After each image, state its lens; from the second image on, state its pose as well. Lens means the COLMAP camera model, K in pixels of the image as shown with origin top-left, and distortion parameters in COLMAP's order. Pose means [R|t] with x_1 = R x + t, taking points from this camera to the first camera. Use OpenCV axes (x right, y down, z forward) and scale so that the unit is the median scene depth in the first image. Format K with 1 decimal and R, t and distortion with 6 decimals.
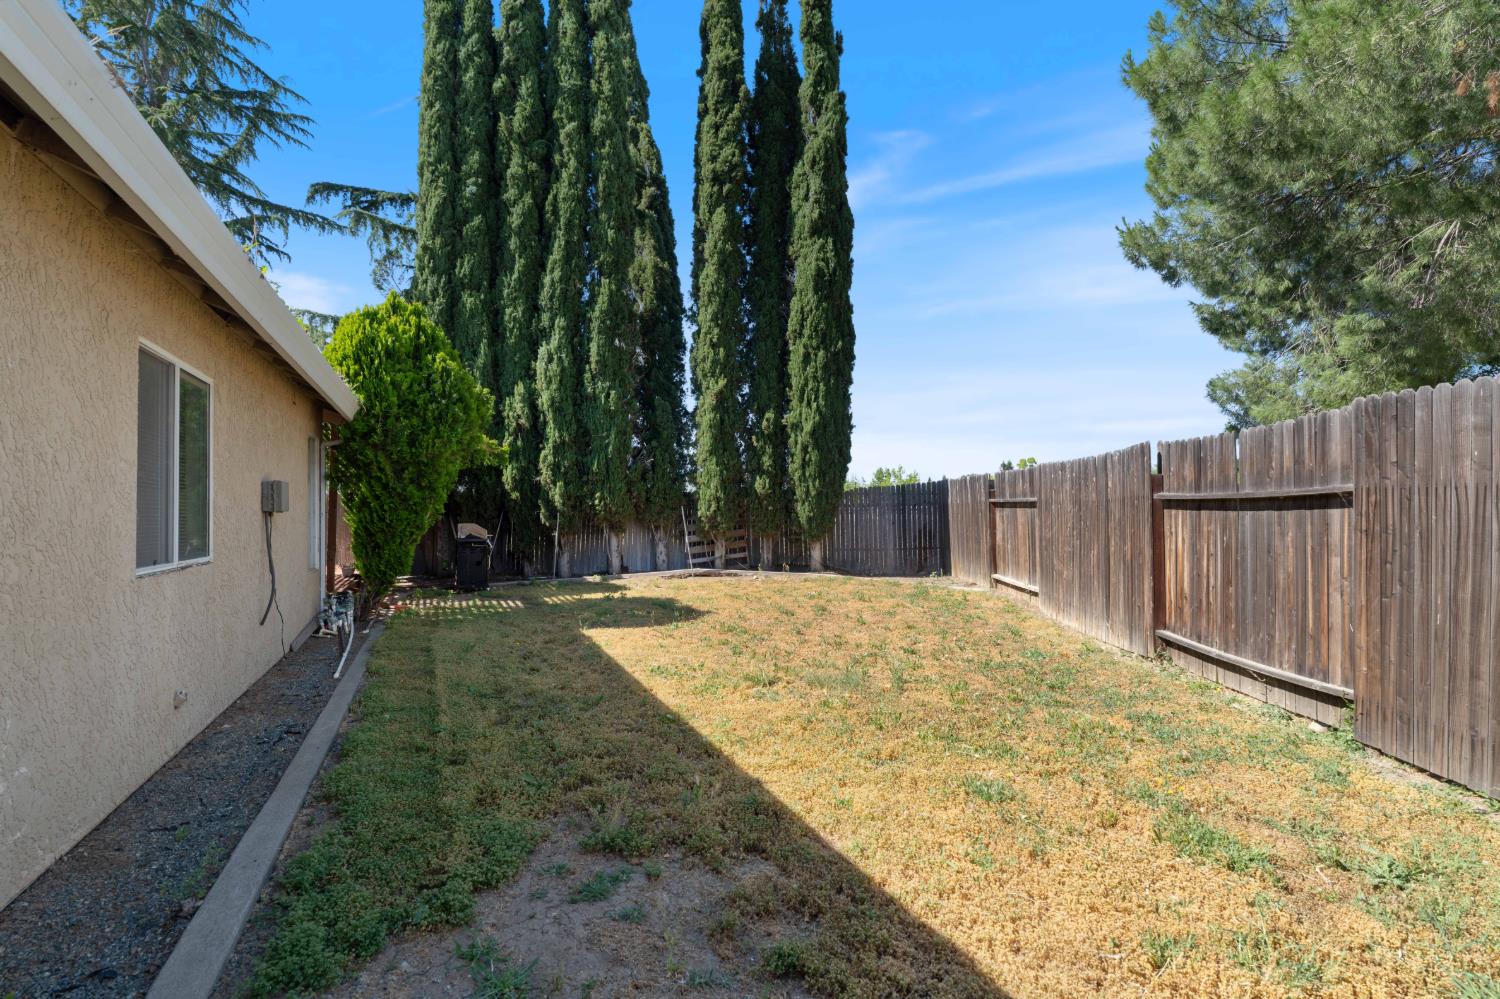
lens RADIAL K [[678.7, 0, 754.9], [0, 678.7, 508.1], [0, 0, 1]] dist [-0.005933, 0.002689]
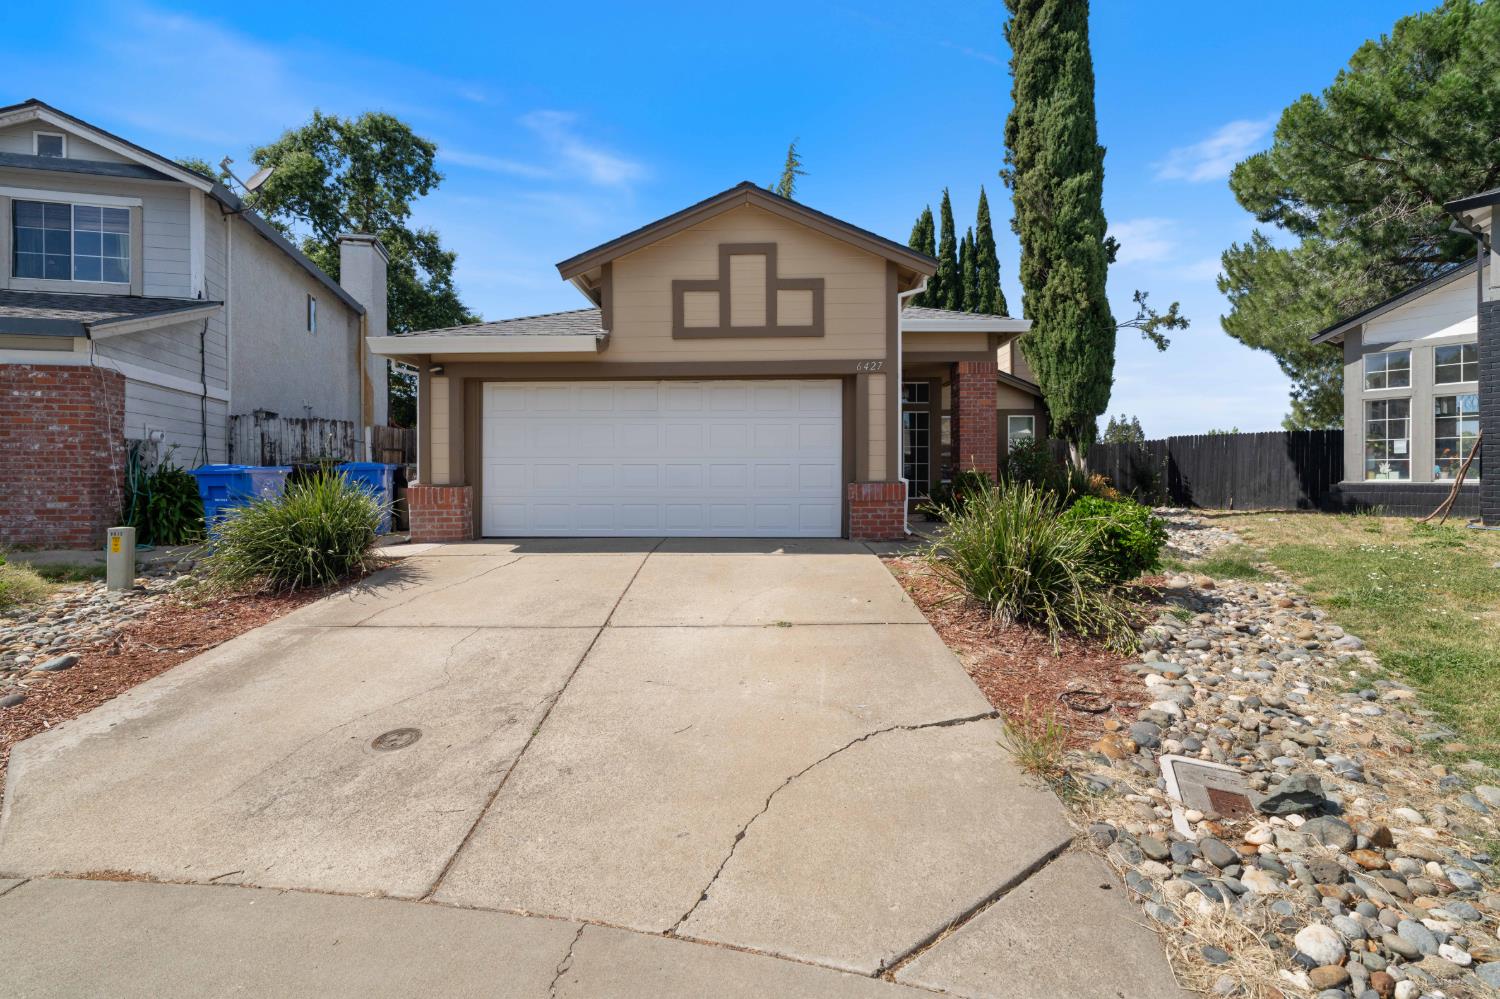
lens RADIAL K [[678.7, 0, 760.7], [0, 678.7, 479.1], [0, 0, 1]] dist [-0.005933, 0.002689]
pose [[0.908293, 0.008158, -0.418254, 0.071739], [-0.002450, 0.999896, 0.014182, 0.017203], [0.418327, -0.011856, 0.908219, -1.548835]]
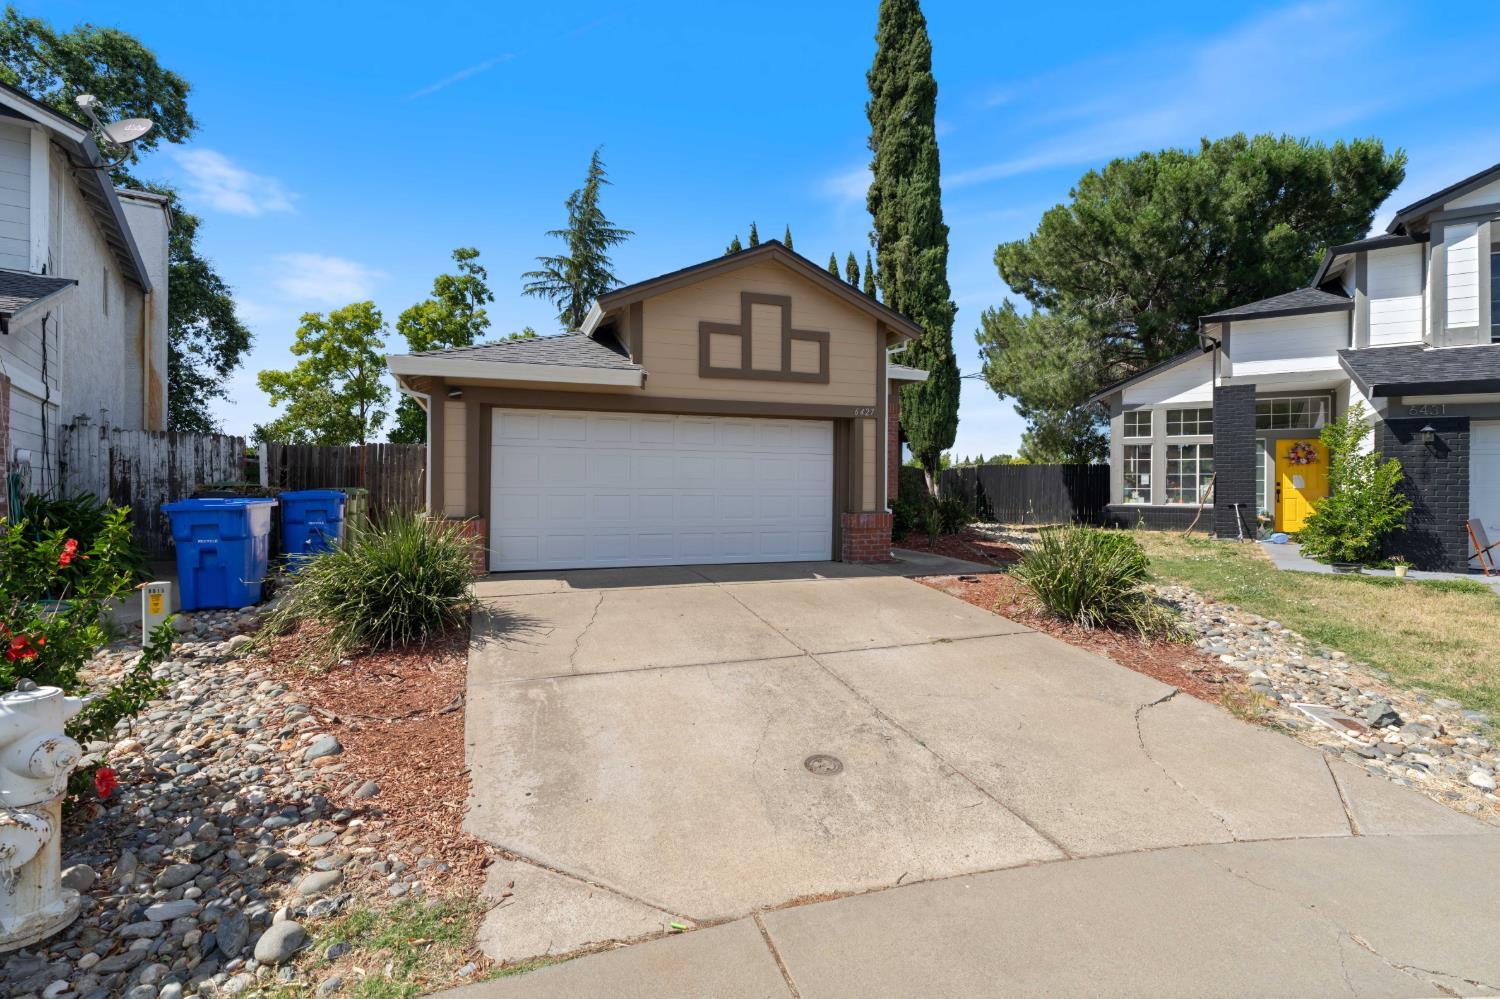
lens RADIAL K [[678.7, 0, 763.3], [0, 678.7, 487.3], [0, 0, 1]] dist [-0.005933, 0.002689]
pose [[0.998154, 0.014760, -0.058911, -0.157716], [-0.014173, 0.999846, 0.010371, -0.003279], [0.059055, -0.009517, 0.998209, -1.664921]]
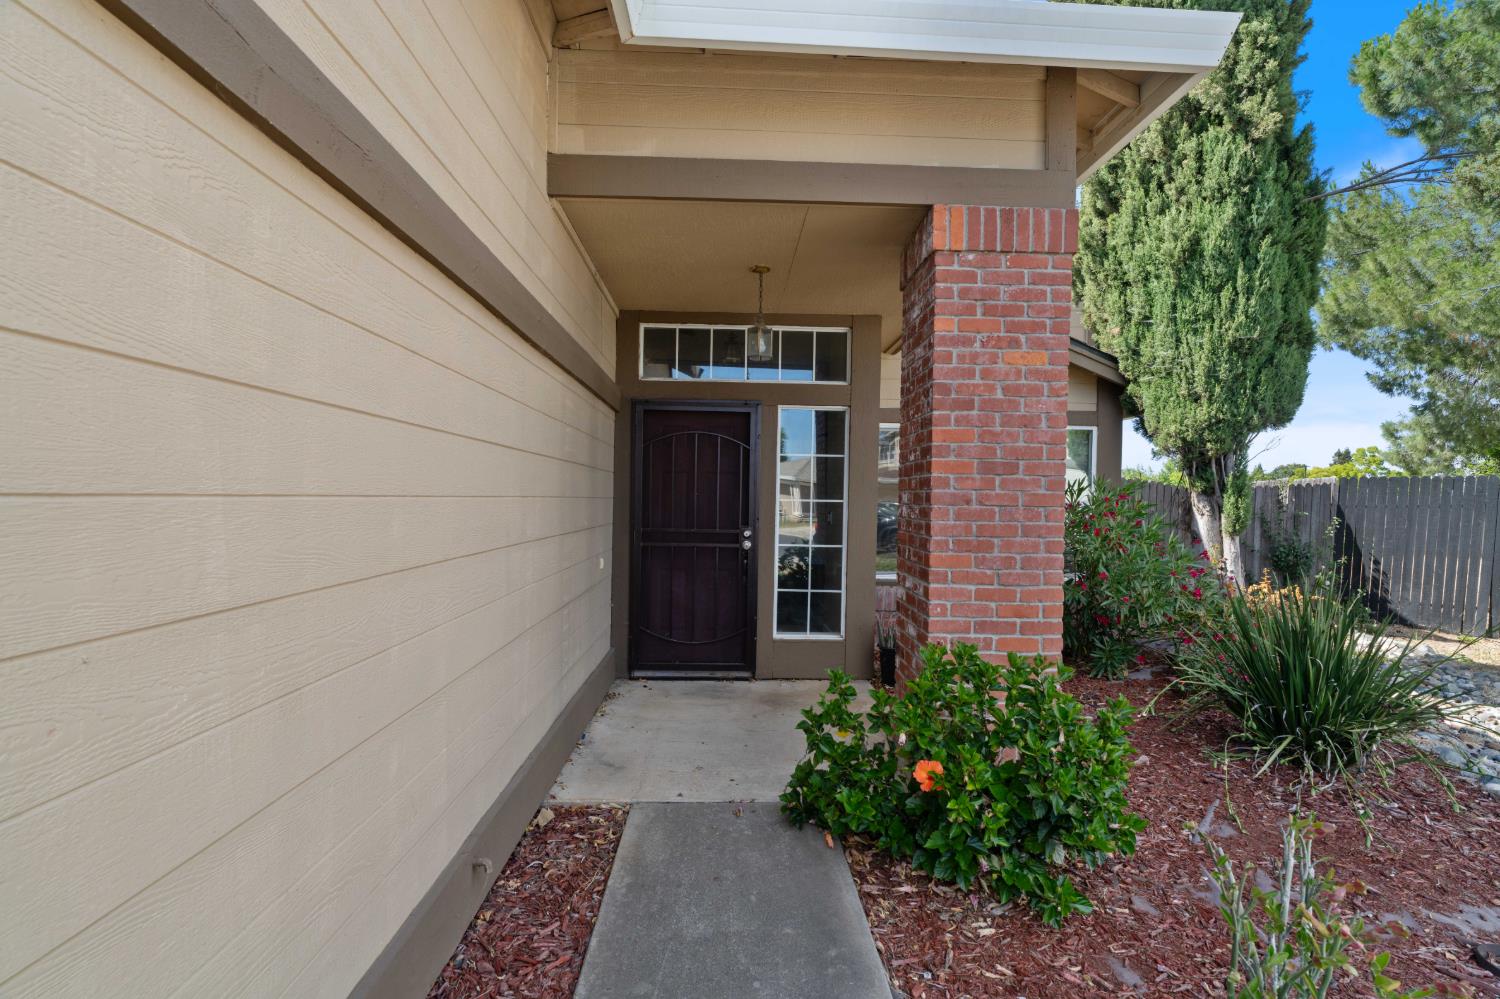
lens RADIAL K [[678.7, 0, 746.4], [0, 678.7, 505.8], [0, 0, 1]] dist [-0.005933, 0.002689]
pose [[0.922312, 0.029116, -0.385347, -0.027973], [-0.020680, 0.999448, 0.026018, -0.023636], [0.385892, -0.016028, 0.922405, -0.894683]]
